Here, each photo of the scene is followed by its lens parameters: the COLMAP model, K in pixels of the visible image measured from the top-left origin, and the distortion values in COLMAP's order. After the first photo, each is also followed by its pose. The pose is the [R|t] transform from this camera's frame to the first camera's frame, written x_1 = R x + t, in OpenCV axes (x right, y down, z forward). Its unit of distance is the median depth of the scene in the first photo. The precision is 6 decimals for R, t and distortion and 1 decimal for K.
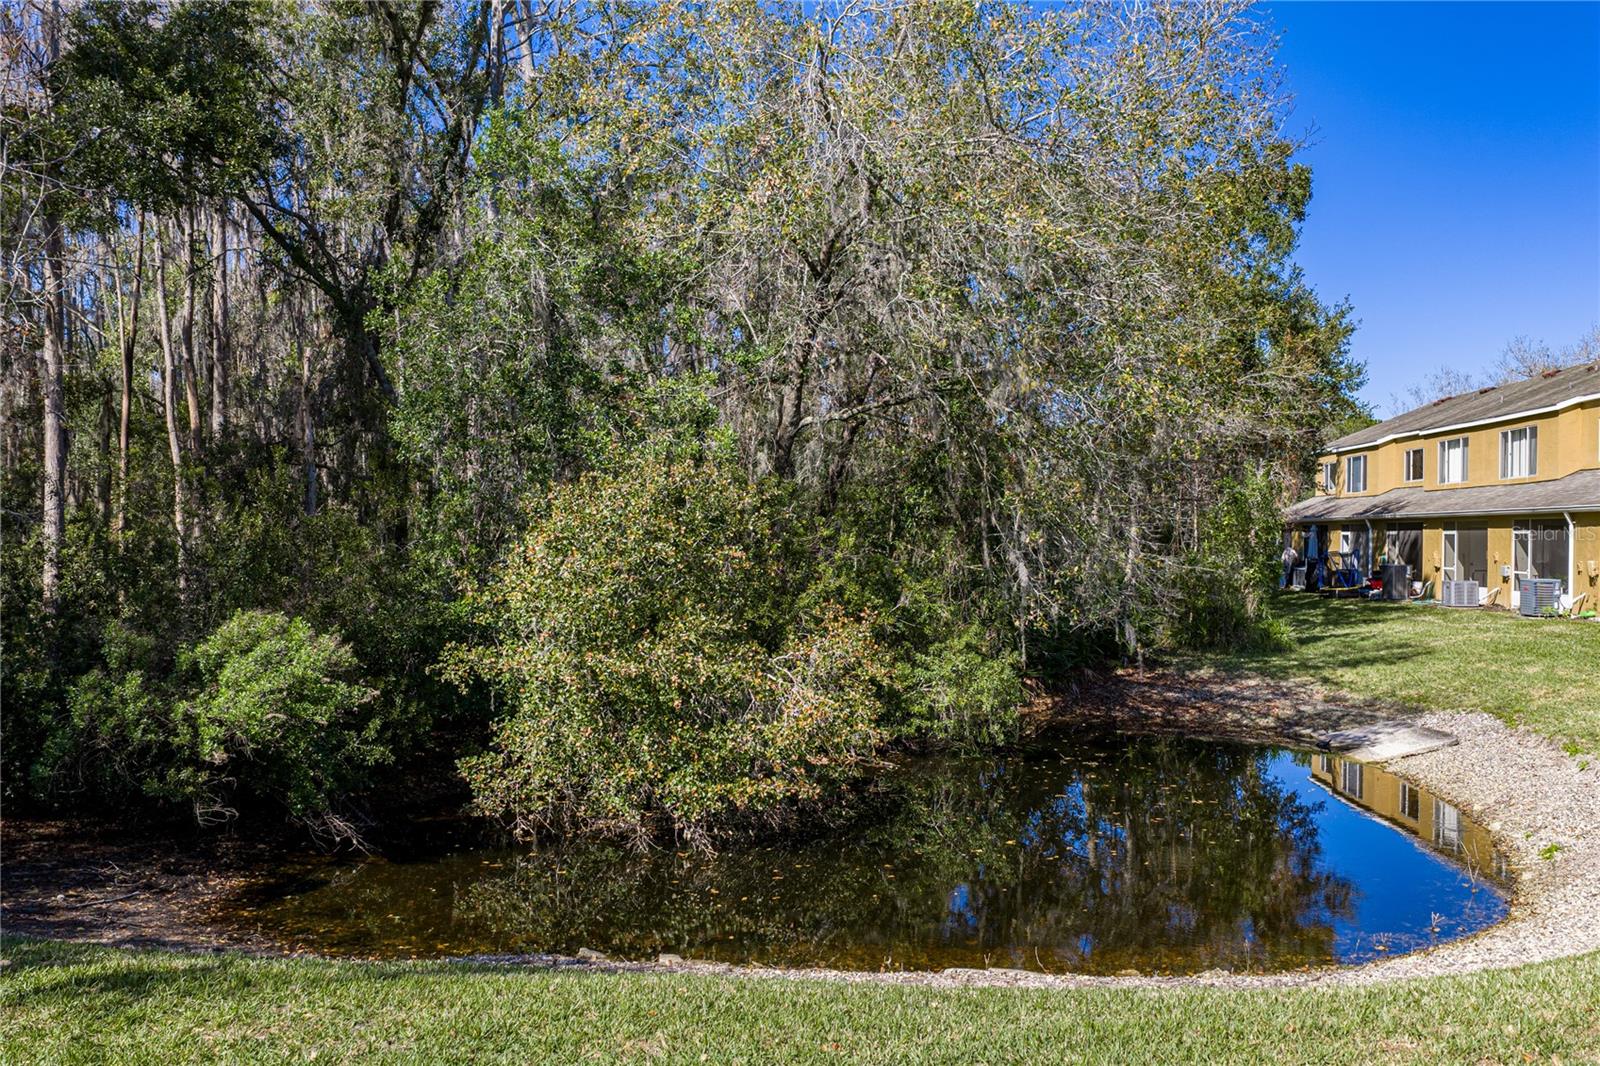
lens RADIAL K [[1324.3, 0, 799.1], [0, 1324.3, 532.0], [0, 0, 1]] dist [-0.005648, -0.005435]
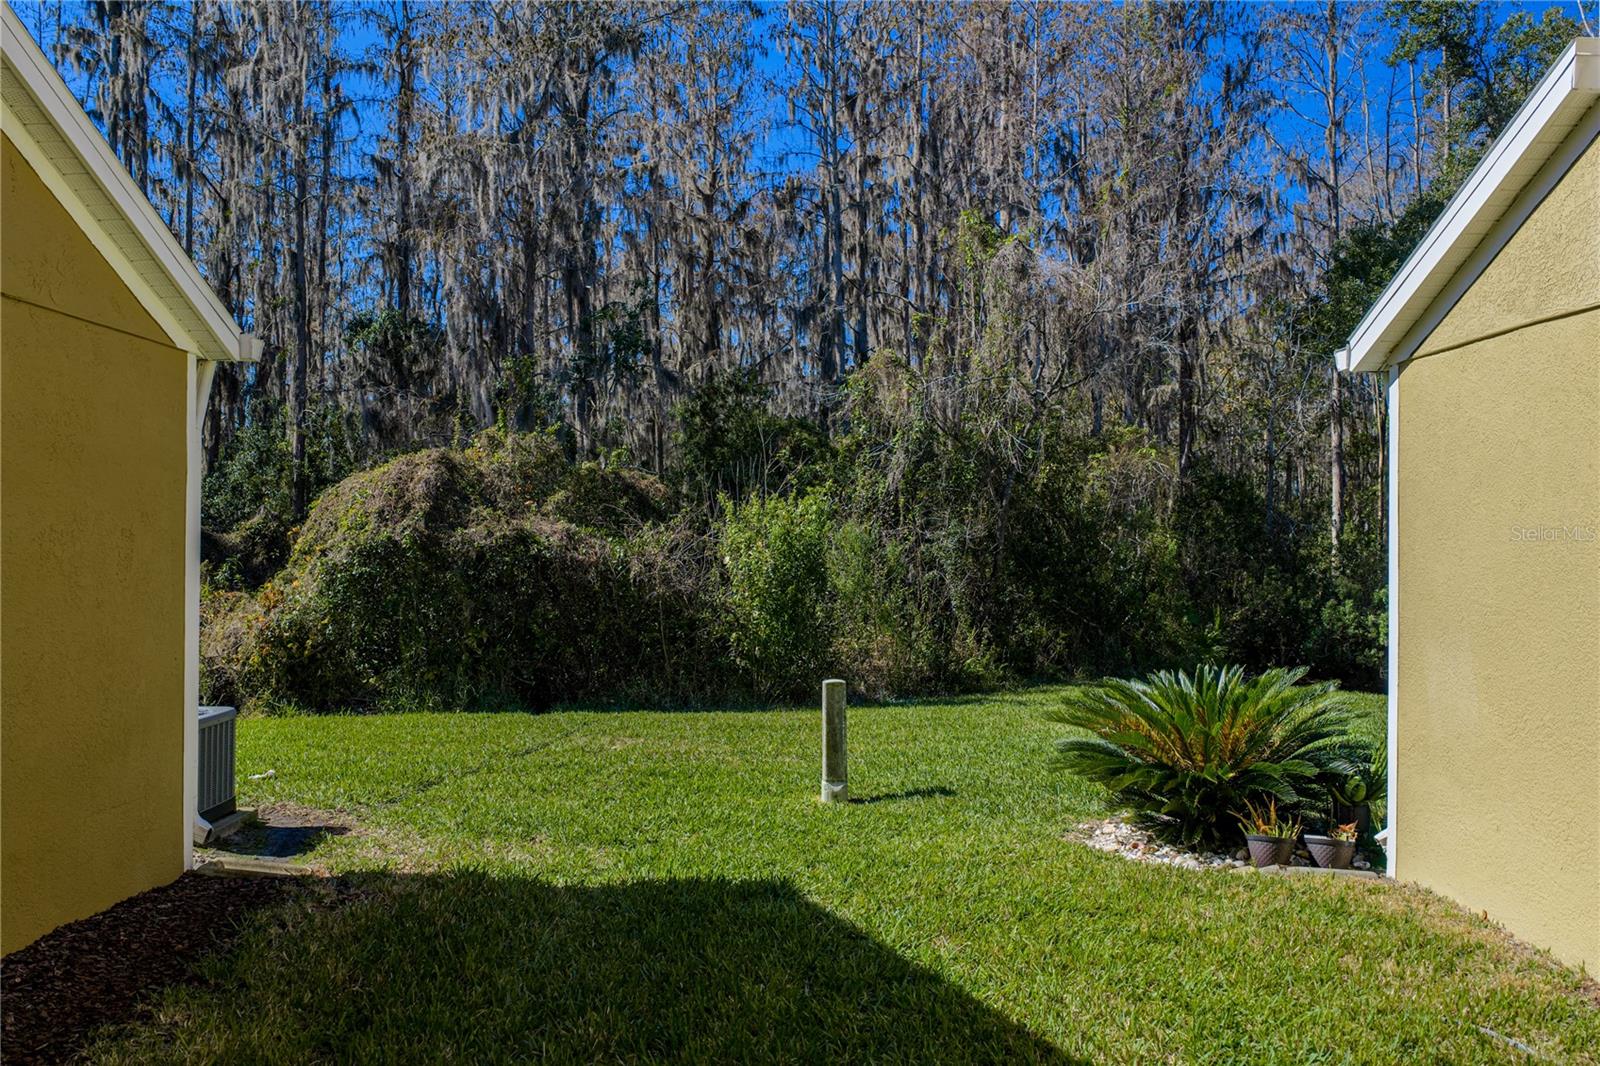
lens RADIAL K [[1324.3, 0, 799.6], [0, 1324.3, 533.3], [0, 0, 1]] dist [-0.005648, -0.005435]
pose [[0.604754, -0.005635, -0.796392, 0.622092], [-0.003759, 0.999944, -0.009930, 0.024501], [0.796404, 0.008999, 0.604699, -0.933171]]
